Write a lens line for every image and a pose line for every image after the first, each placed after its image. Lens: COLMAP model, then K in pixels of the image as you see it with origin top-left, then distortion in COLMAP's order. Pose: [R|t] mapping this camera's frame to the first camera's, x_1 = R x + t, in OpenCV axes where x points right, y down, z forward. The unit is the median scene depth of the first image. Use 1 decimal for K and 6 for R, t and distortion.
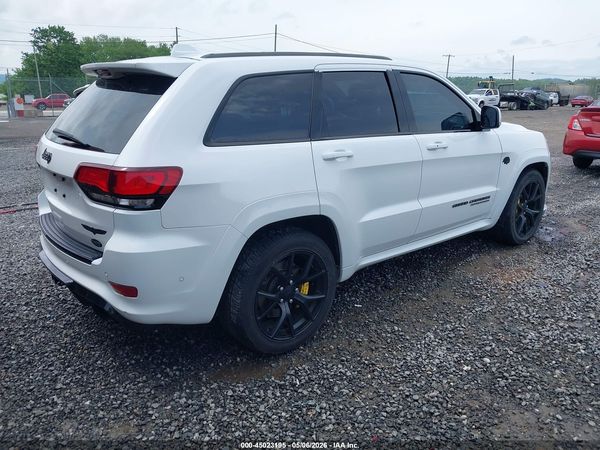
lens RADIAL K [[473.9, 0, 302.5], [0, 473.9, 219.4], [0, 0, 1]] dist [0.017893, -0.006821]
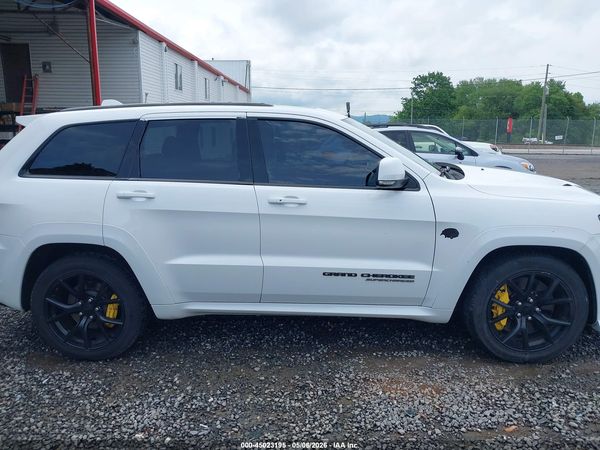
lens RADIAL K [[473.9, 0, 302.5], [0, 473.9, 219.4], [0, 0, 1]] dist [0.017893, -0.006821]
pose [[0.742034, 0.132103, -0.657218, 0.861090], [-0.183158, 0.983040, -0.009201, -0.113248], [0.644856, 0.127202, 0.753645, 0.349837]]
